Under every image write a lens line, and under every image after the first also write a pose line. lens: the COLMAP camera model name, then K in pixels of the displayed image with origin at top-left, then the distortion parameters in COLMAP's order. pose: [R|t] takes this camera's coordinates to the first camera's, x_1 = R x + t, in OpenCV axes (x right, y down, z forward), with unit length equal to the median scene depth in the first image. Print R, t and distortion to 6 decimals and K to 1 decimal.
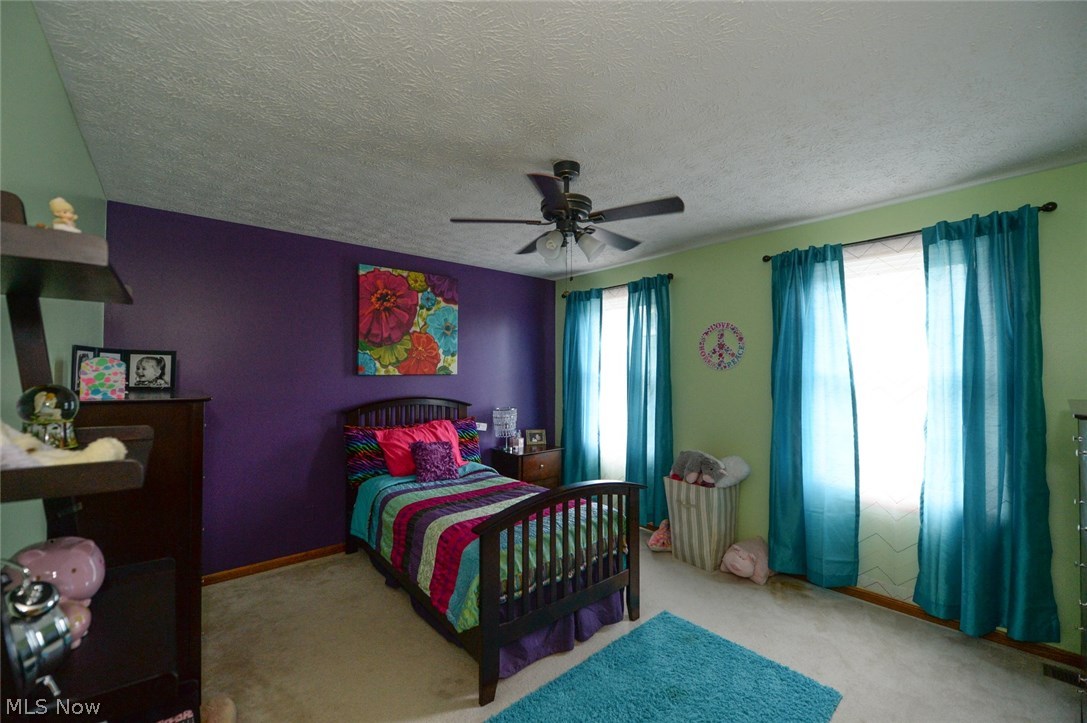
lens RADIAL K [[433.7, 0, 538.2], [0, 433.7, 365.0], [0, 0, 1]] dist [-0.013704, -0.002475]
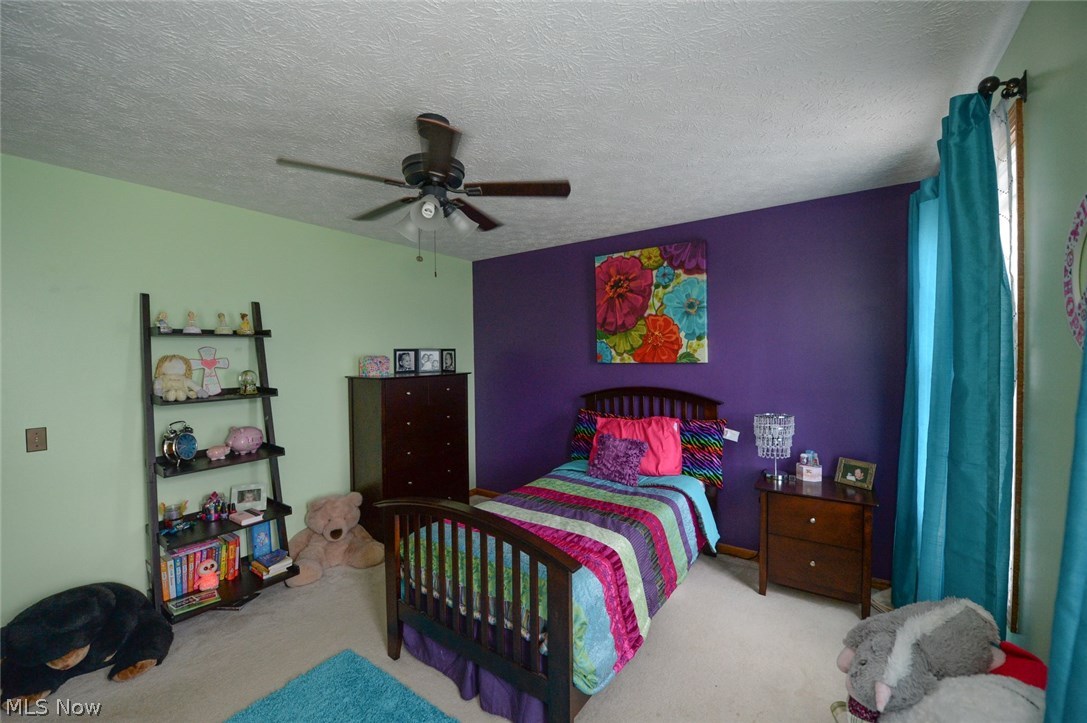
lens RADIAL K [[433.7, 0, 539.6], [0, 433.7, 363.4], [0, 0, 1]] dist [-0.013704, -0.002475]
pose [[0.249440, 0.016844, -0.968244, 0.527389], [0.026865, 0.999344, 0.024306, -0.004746], [0.968018, -0.032075, 0.248824, 0.550207]]
